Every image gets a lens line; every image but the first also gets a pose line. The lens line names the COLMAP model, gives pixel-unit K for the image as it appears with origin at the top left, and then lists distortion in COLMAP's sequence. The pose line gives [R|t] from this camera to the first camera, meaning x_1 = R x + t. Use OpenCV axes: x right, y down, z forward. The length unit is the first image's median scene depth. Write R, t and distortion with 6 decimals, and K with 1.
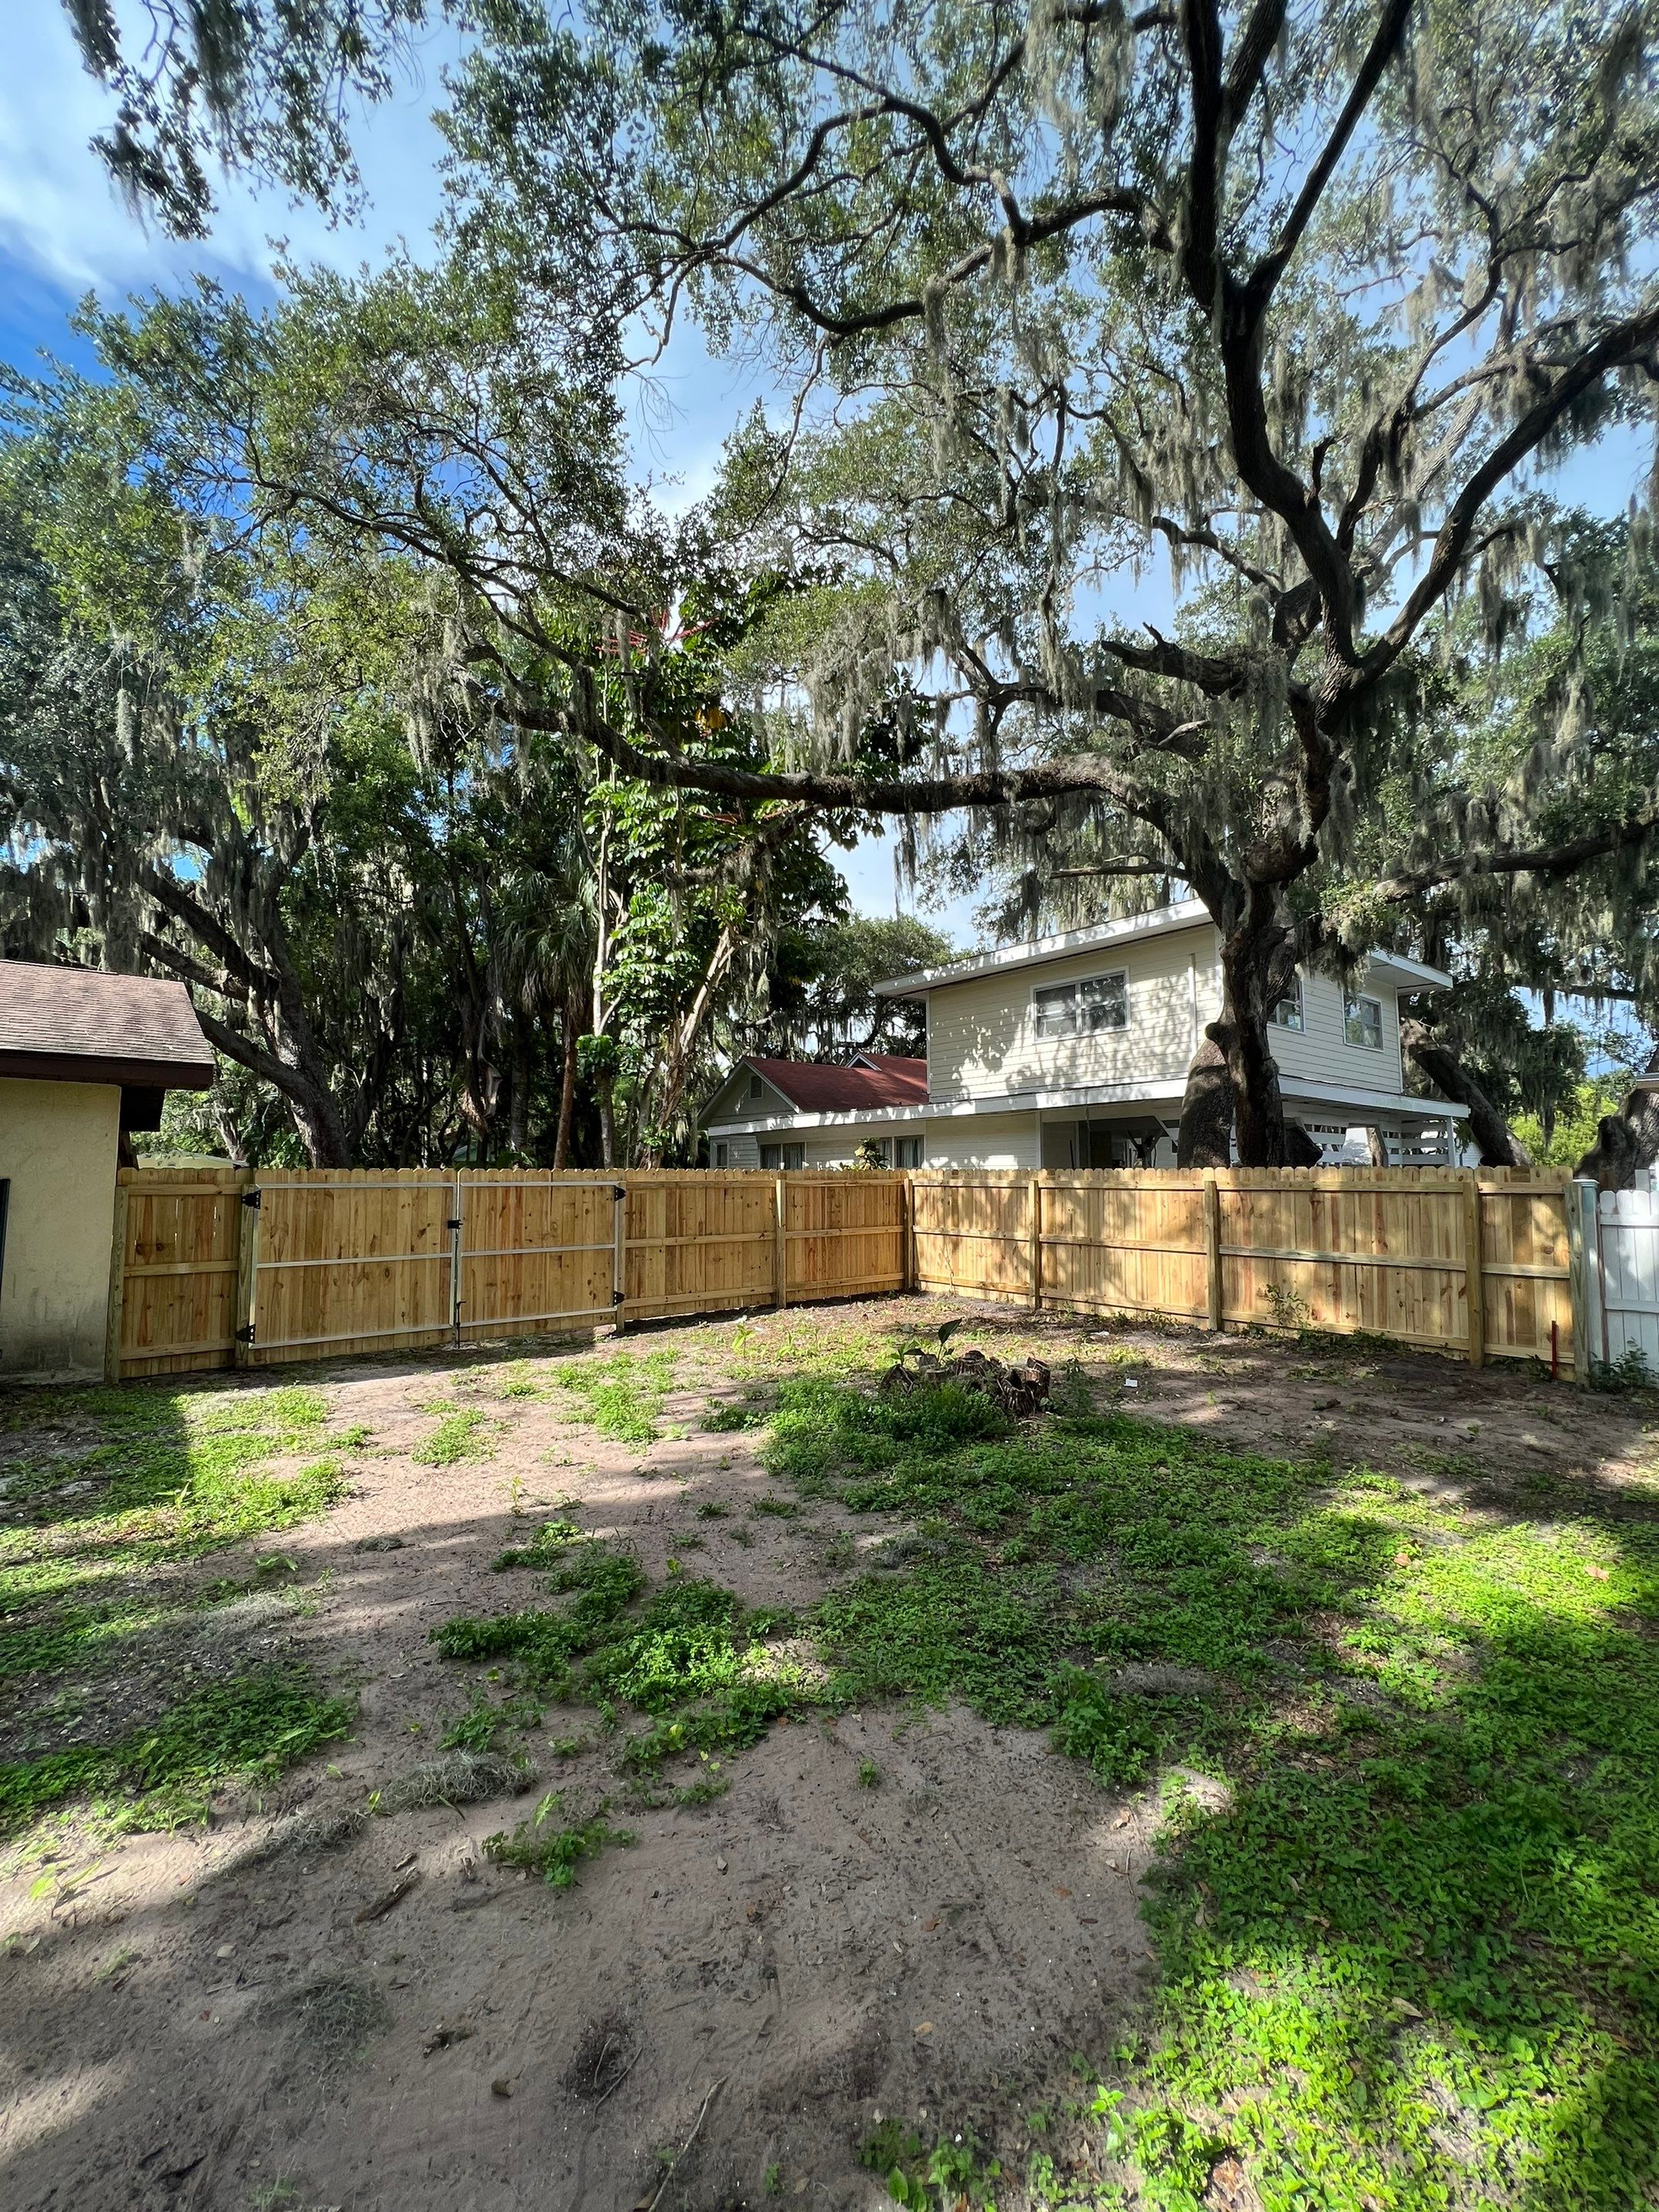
lens RADIAL K [[871.9, 0, 810.5], [0, 871.9, 1108.3], [0, 0, 1]] dist [0.001083, 0.000014]
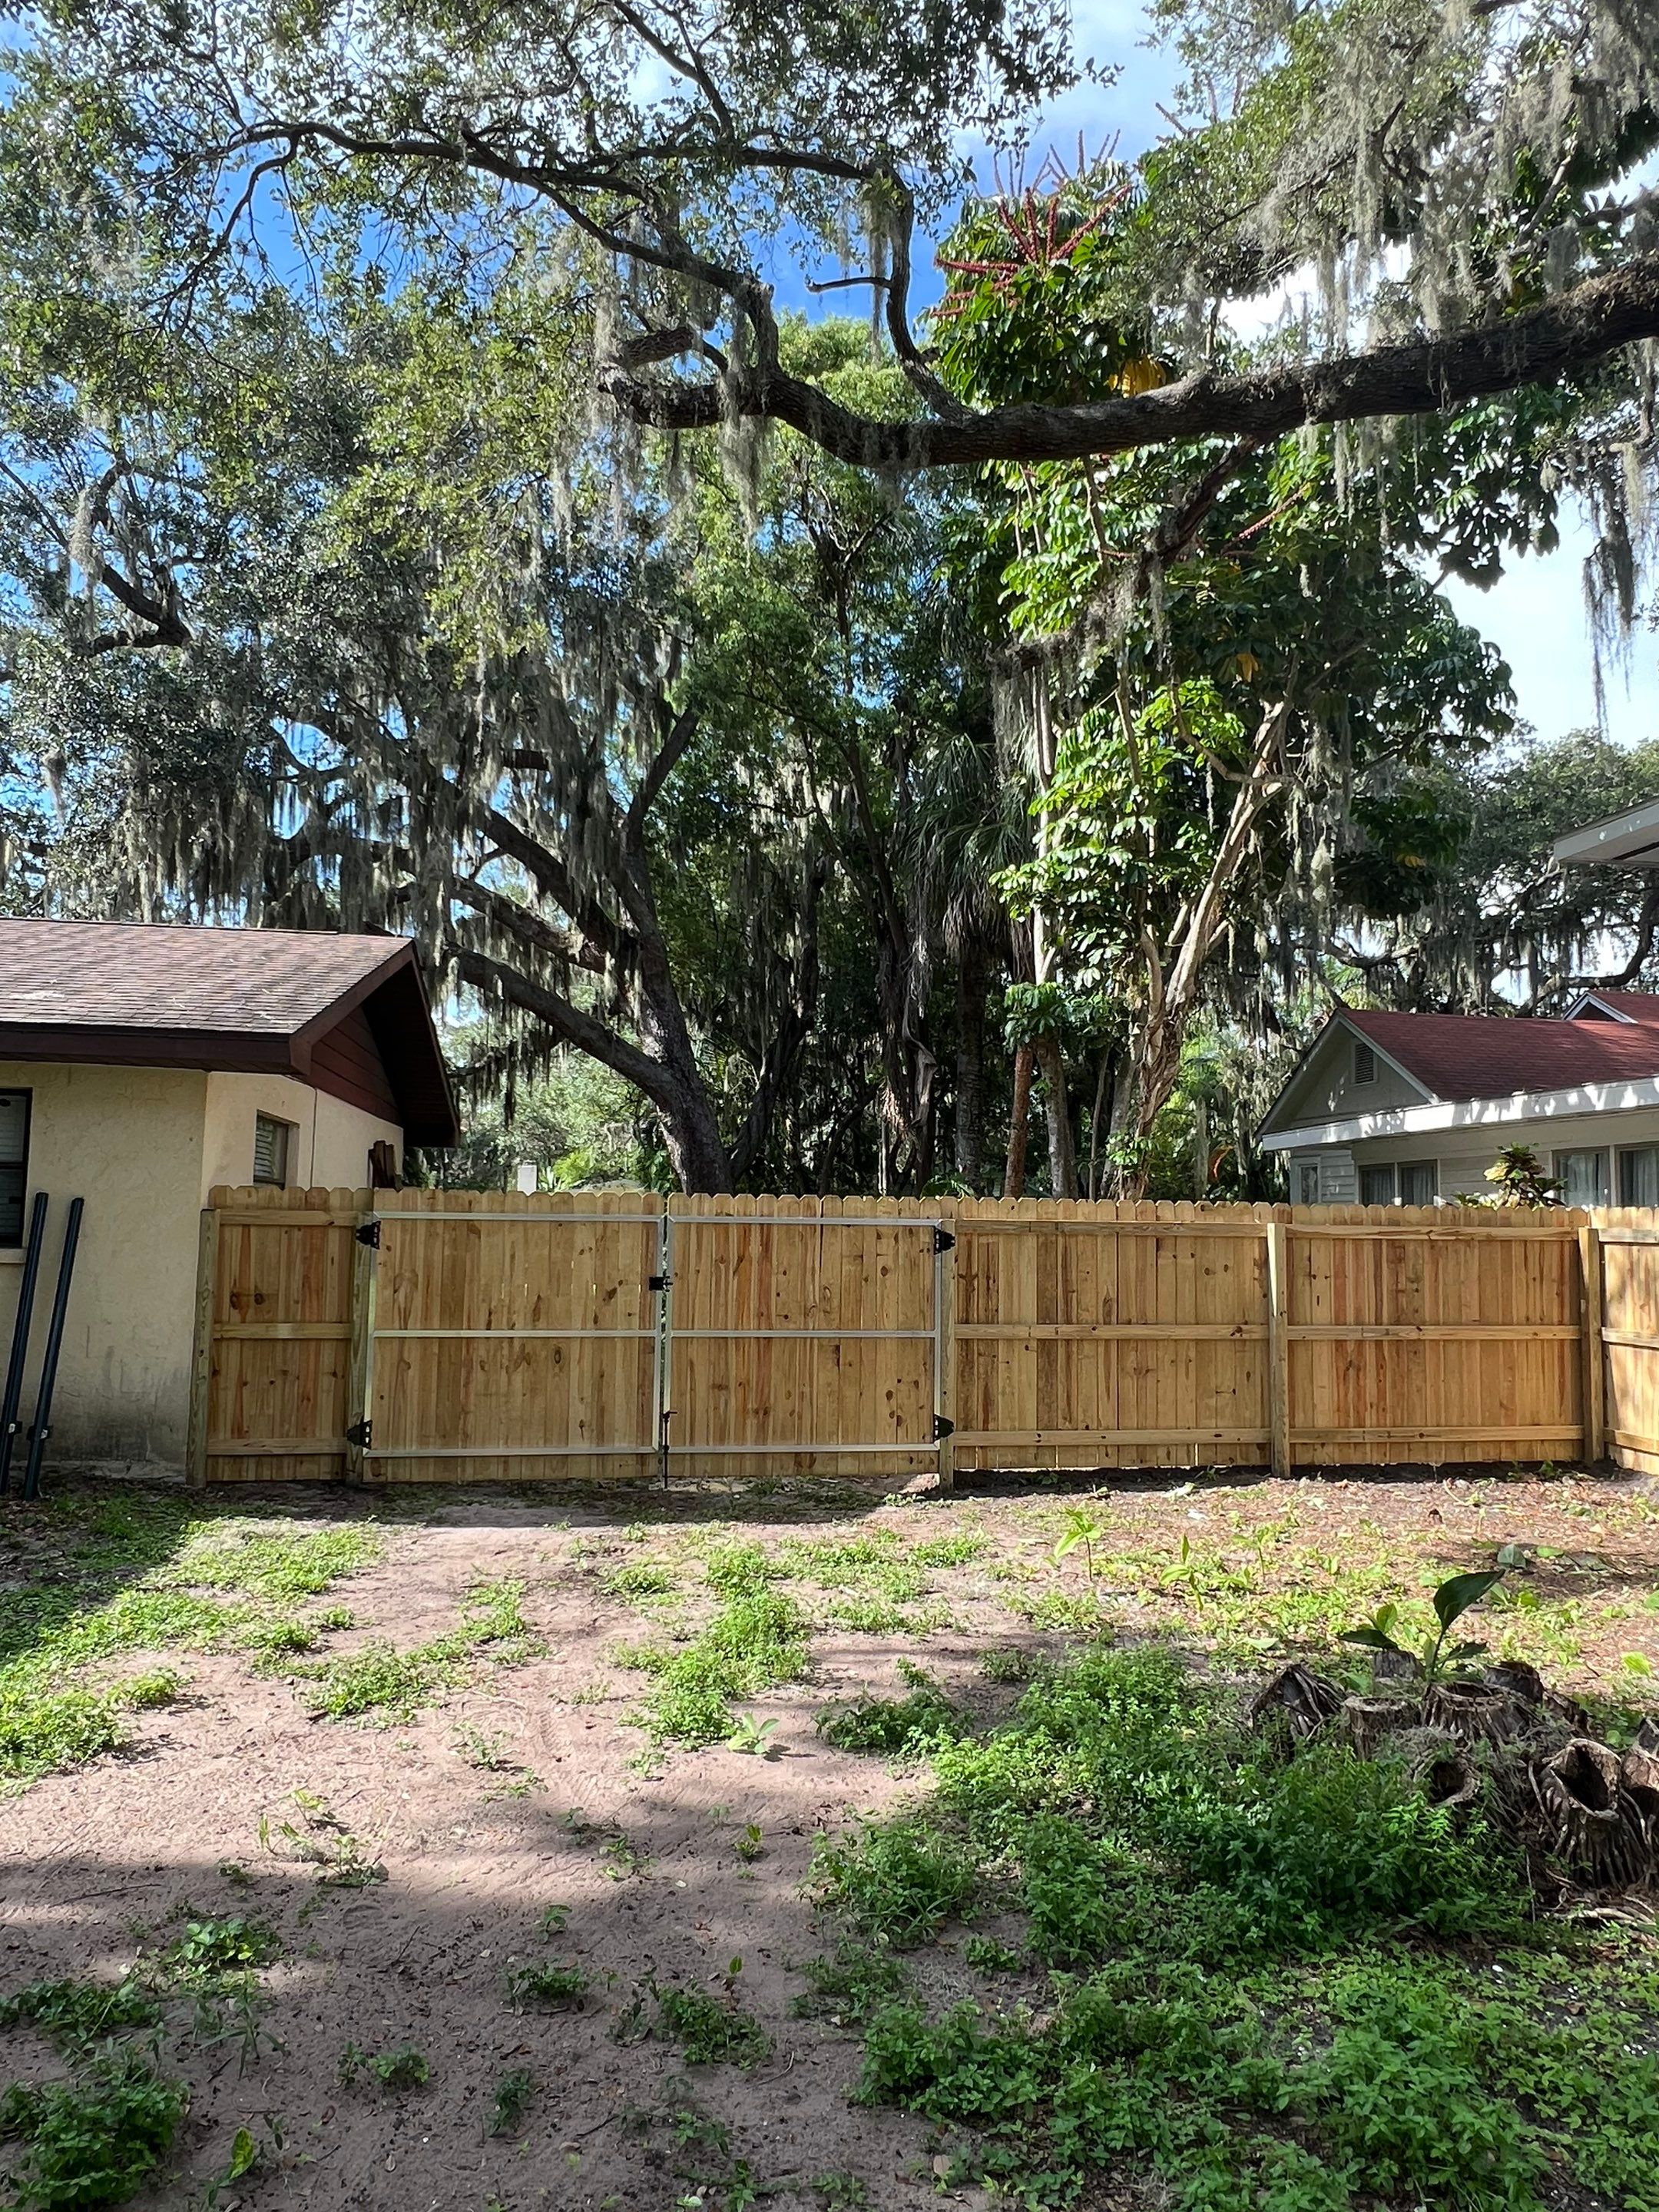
lens RADIAL K [[1343.8, 0, 807.5], [0, 1343.8, 1094.1], [0, 0, 1]] dist [-0.002427, -0.001413]
pose [[0.870718, -0.029778, -0.490880, 0.133945], [0.021209, 0.999510, -0.023012, 0.021620], [0.491324, 0.009626, 0.870924, 0.206402]]
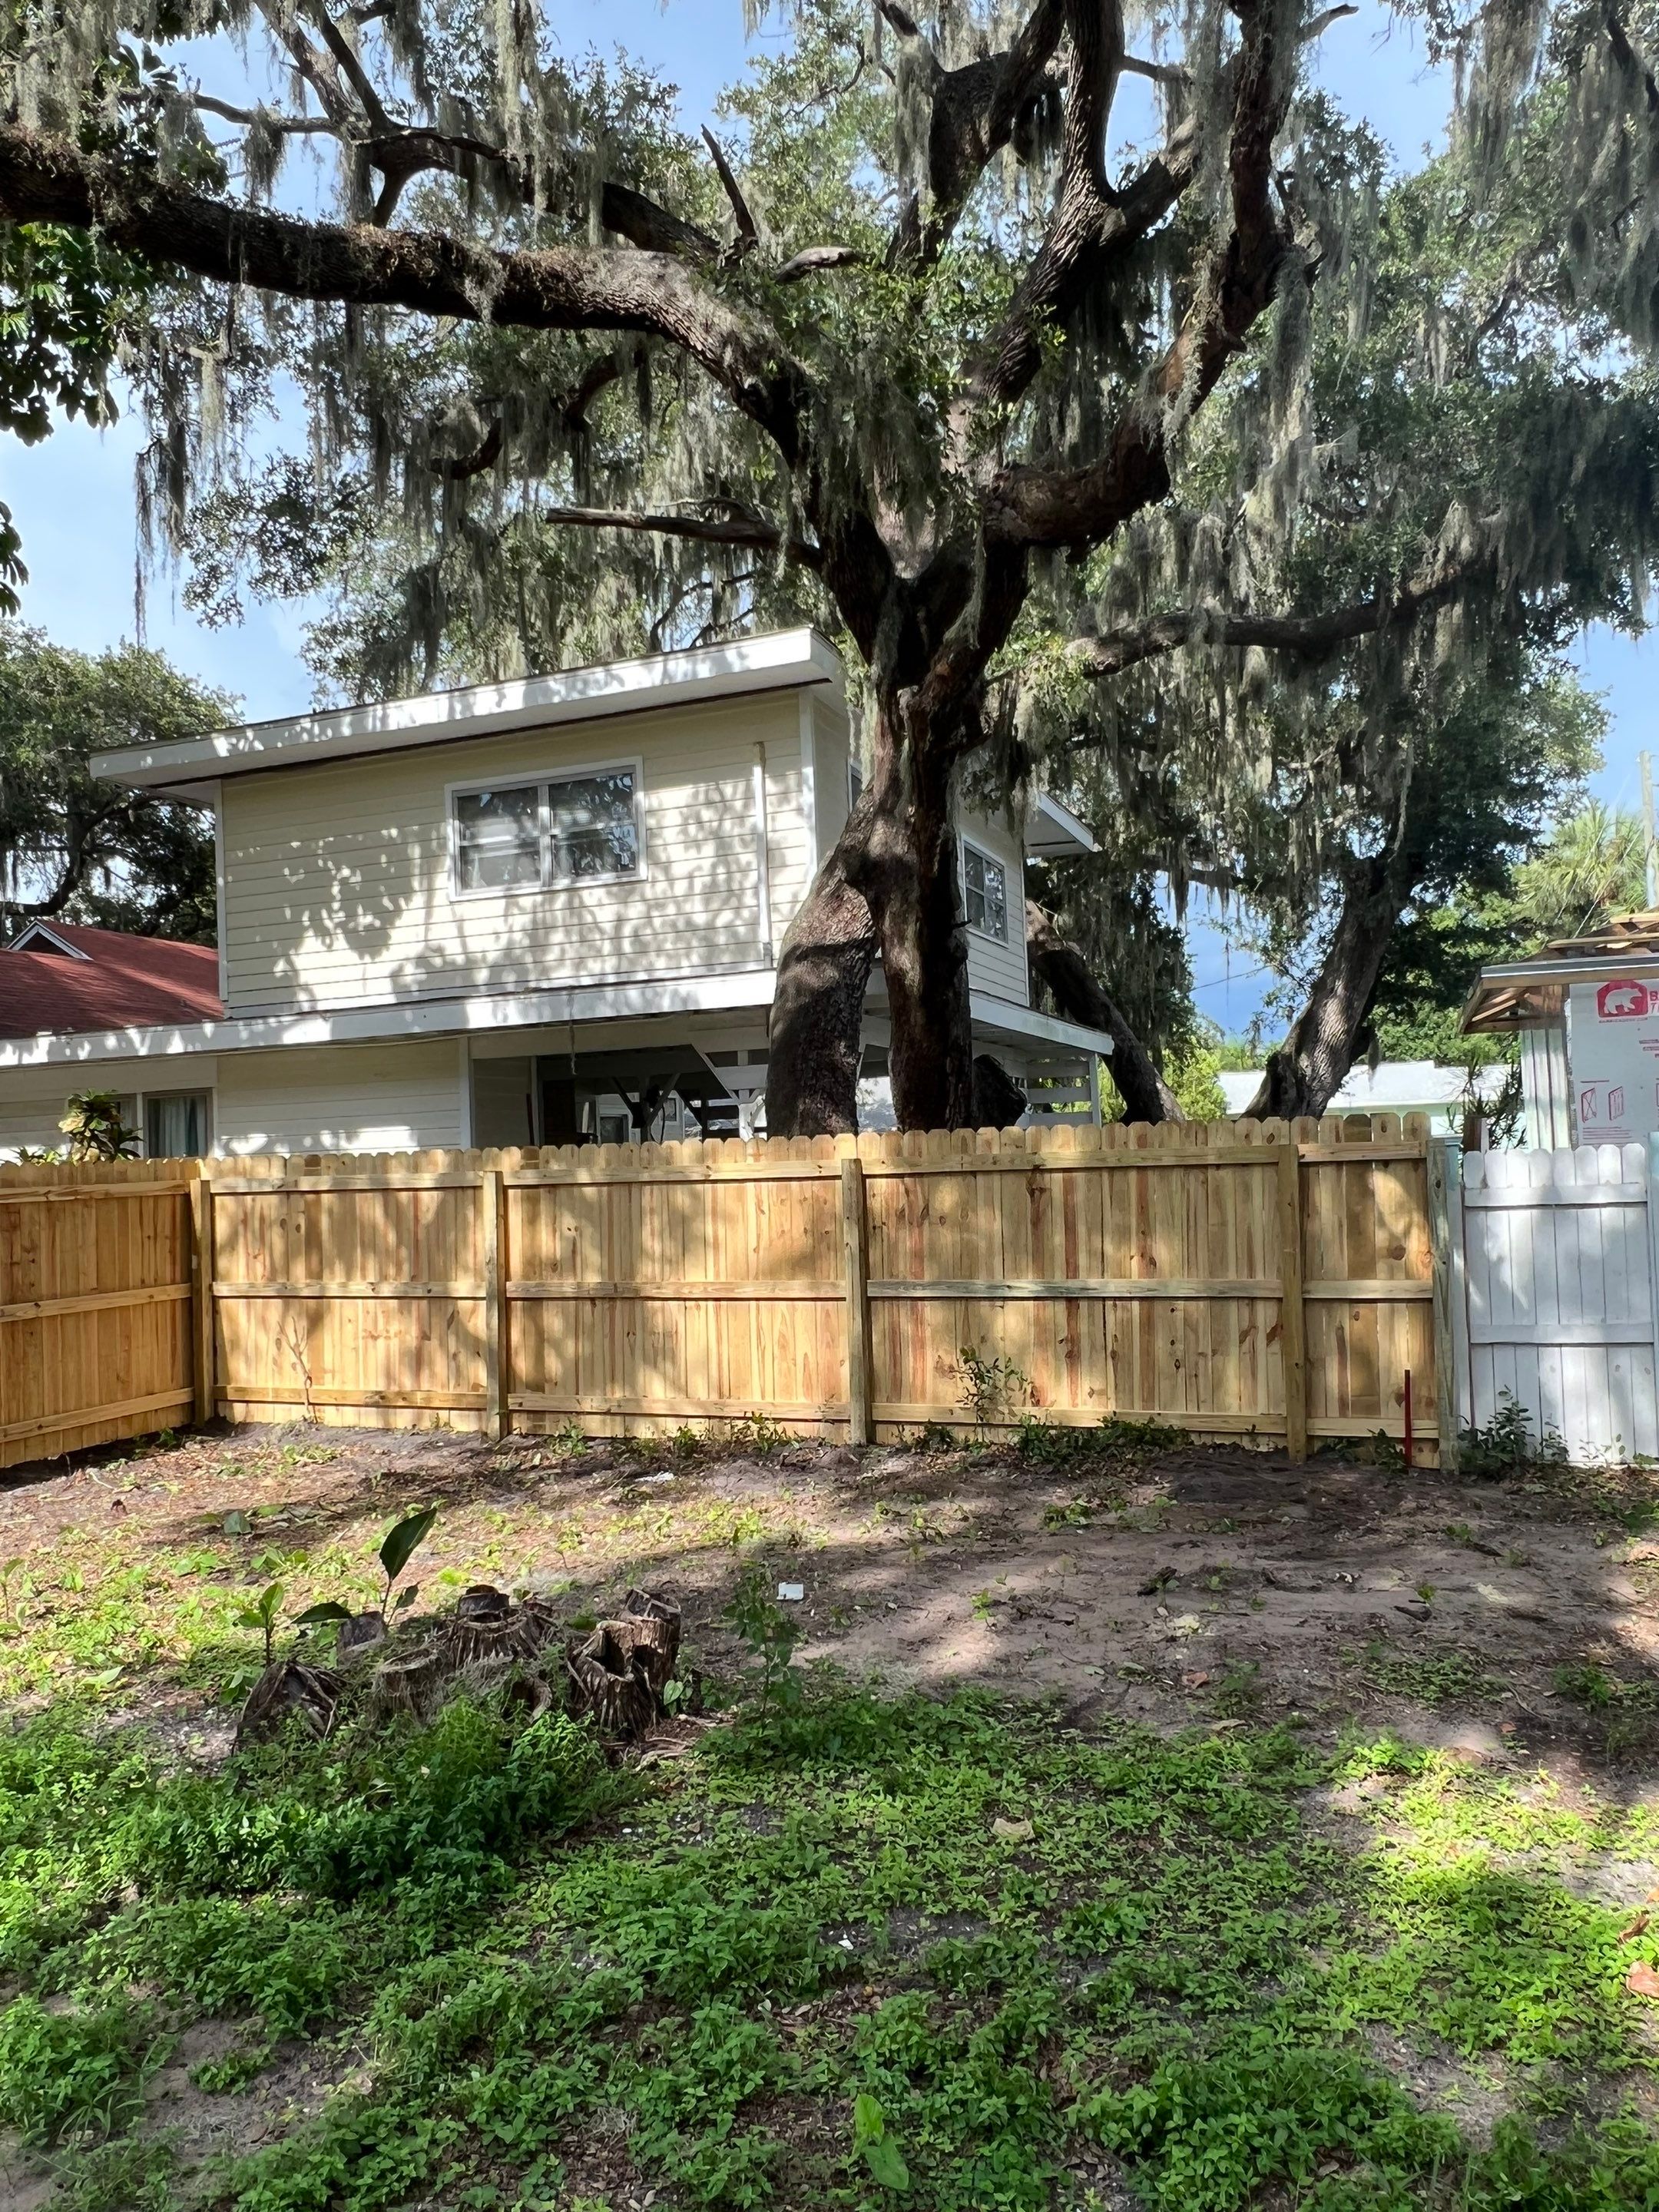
lens RADIAL K [[1560.5, 0, 816.5], [0, 1560.5, 1109.9], [0, 0, 1]] dist [-0.004001, 0.009023]
pose [[0.862974, -0.012827, 0.505086, -0.024921], [-0.005718, 0.999366, 0.035150, 0.019623], [-0.505217, -0.033221, 0.862353, 0.192338]]
